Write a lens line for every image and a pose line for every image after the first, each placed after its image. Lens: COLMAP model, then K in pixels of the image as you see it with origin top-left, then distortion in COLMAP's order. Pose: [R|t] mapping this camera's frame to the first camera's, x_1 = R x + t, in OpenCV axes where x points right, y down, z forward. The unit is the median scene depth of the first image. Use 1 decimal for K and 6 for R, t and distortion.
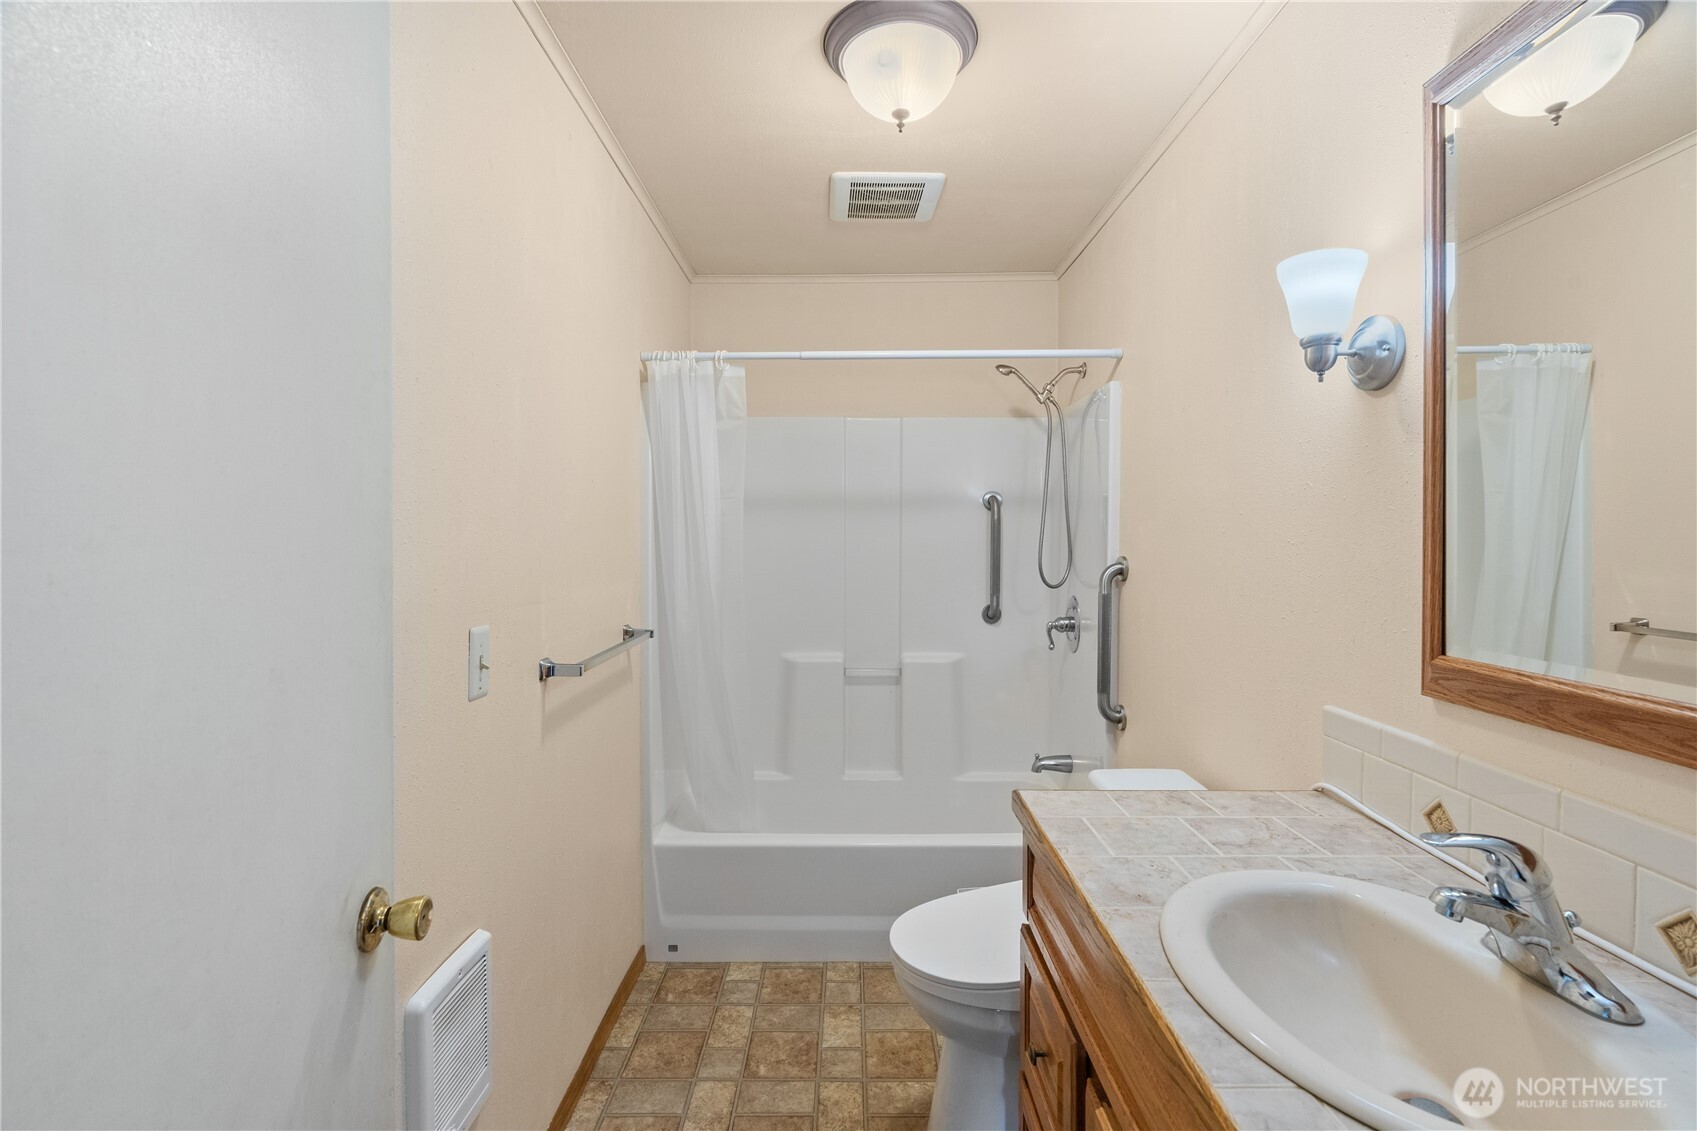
lens RADIAL K [[772.4, 0, 849.1], [0, 772.4, 570.7], [0, 0, 1]] dist [-0.013876, 0.006491]
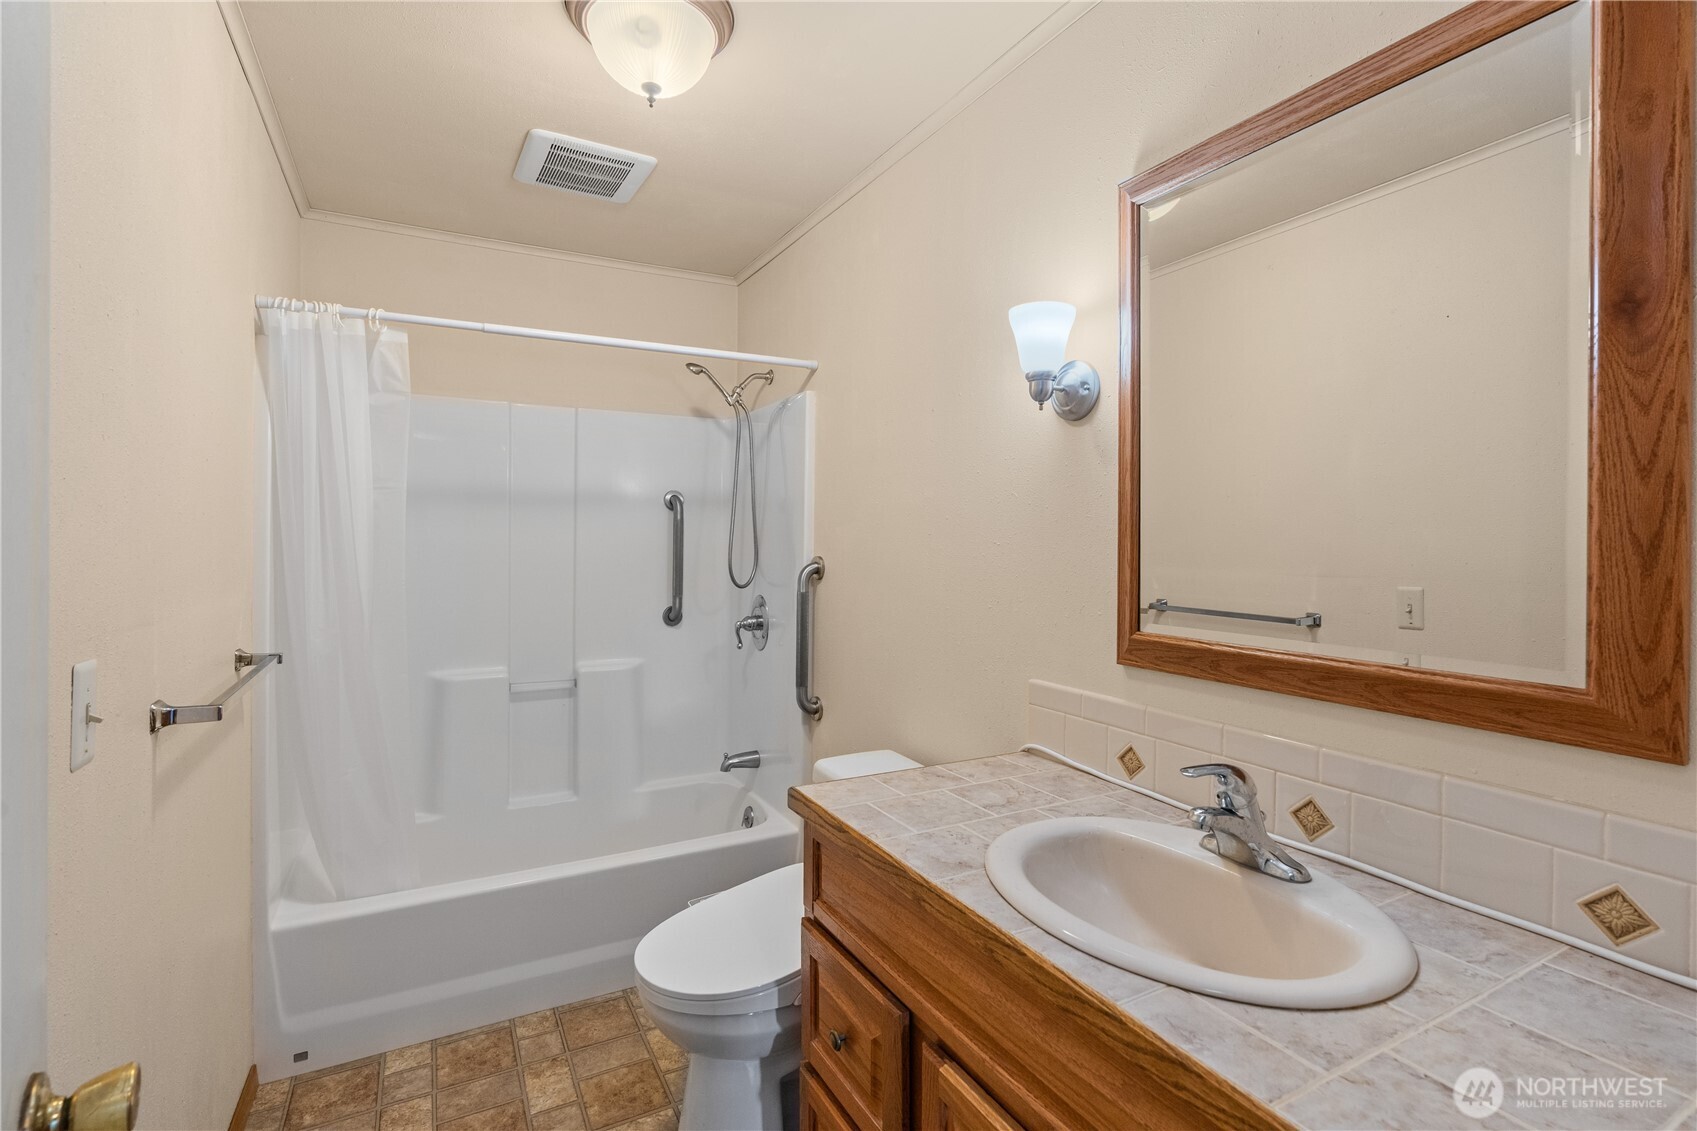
lens RADIAL K [[777.3, 0, 848.5], [0, 777.3, 565.5], [0, 0, 1]] dist [-0.011663, 0.004510]
pose [[0.880184, -0.010485, 0.474517, -0.131025], [0.014230, 0.999889, -0.004301, -0.000782], [-0.474419, 0.010538, 0.880236, 0.041769]]
